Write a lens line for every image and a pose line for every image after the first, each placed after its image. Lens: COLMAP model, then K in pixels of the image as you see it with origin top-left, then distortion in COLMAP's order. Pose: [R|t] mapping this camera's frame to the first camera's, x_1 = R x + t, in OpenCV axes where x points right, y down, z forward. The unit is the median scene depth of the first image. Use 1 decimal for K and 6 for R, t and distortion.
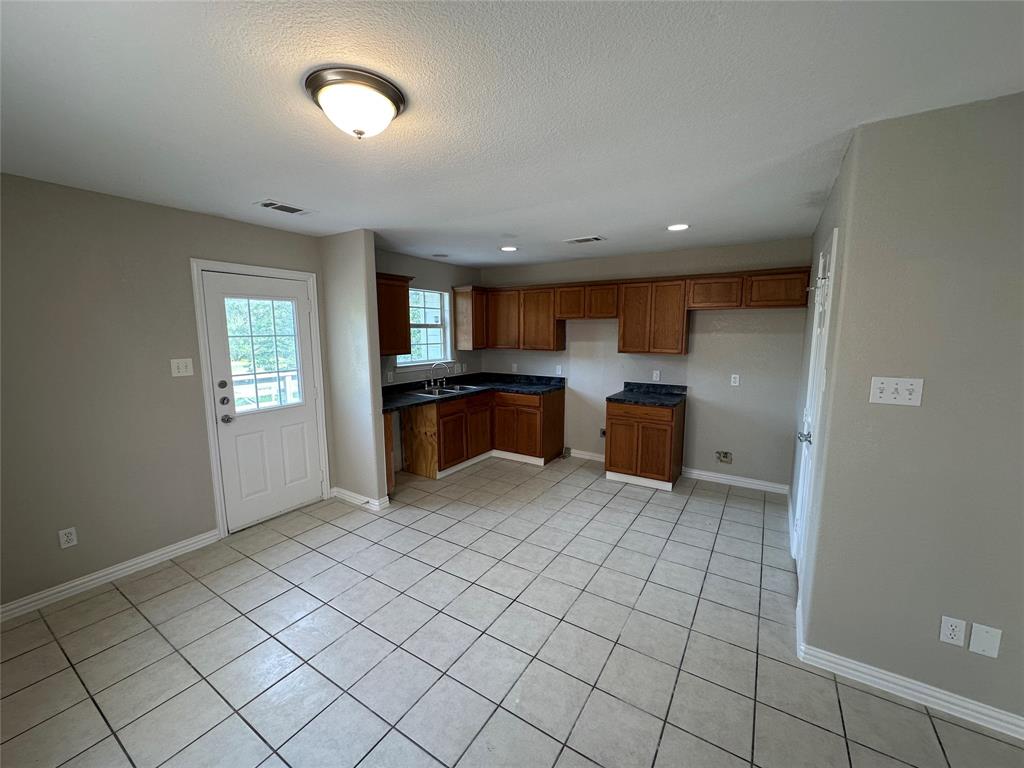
lens RADIAL K [[406.4, 0, 512.7], [0, 406.4, 385.4], [0, 0, 1]] dist [-0.004765, 0.000678]
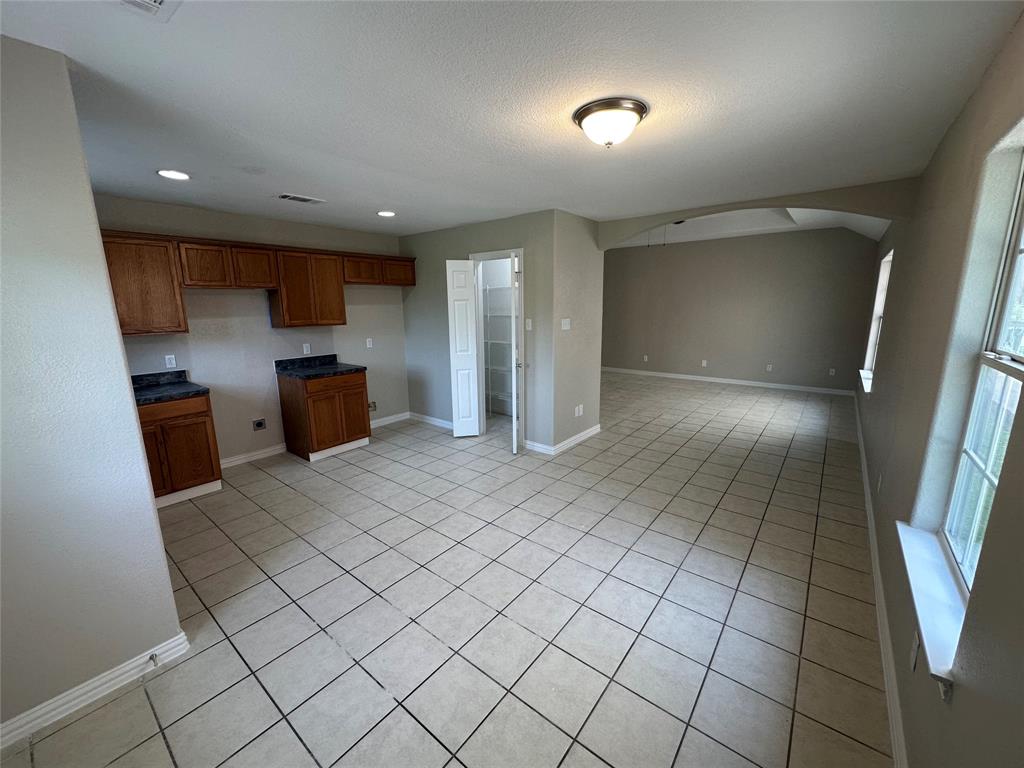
lens RADIAL K [[406.4, 0, 510.0], [0, 406.4, 387.1], [0, 0, 1]] dist [-0.004765, 0.000678]
pose [[0.112633, -0.202216, 0.972843, -0.721543], [0.146589, 0.971741, 0.185015, -0.055012], [-0.982764, 0.121769, 0.139093, 0.477292]]
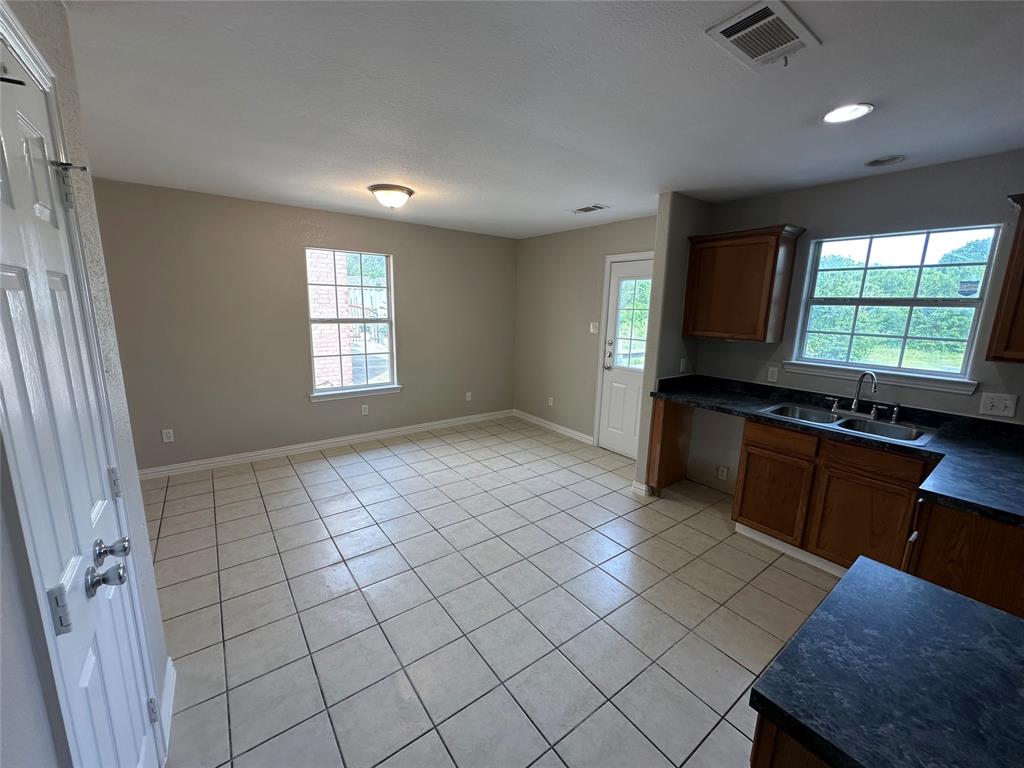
lens RADIAL K [[406.4, 0, 513.8], [0, 406.4, 387.0], [0, 0, 1]] dist [-0.004765, 0.000678]
pose [[-0.350021, 0.176441, -0.919975, 0.620332], [-0.150829, 0.958671, 0.241248, -0.123516], [0.924519, 0.223201, -0.308943, 0.979345]]
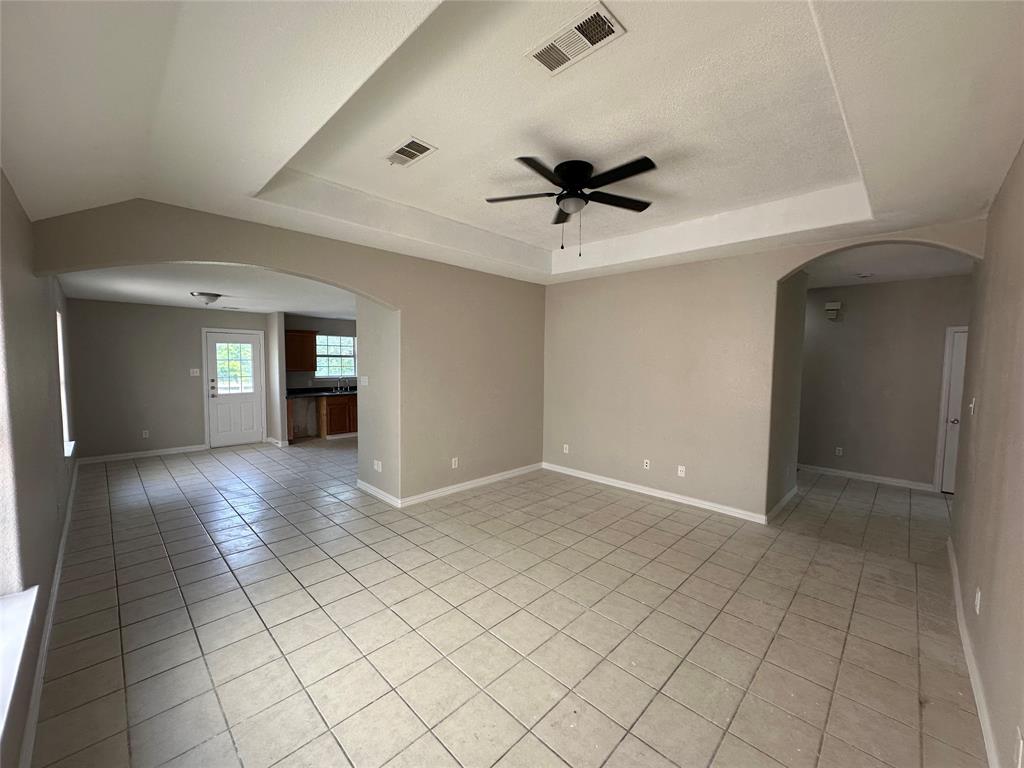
lens RADIAL K [[406.4, 0, 508.7], [0, 406.4, 383.6], [0, 0, 1]] dist [-0.004765, 0.000678]
pose [[0.977343, 0.023864, -0.210312, 1.182623], [-0.040299, 0.996428, -0.074209, 0.098951], [0.207790, 0.081003, 0.974814, -0.745710]]
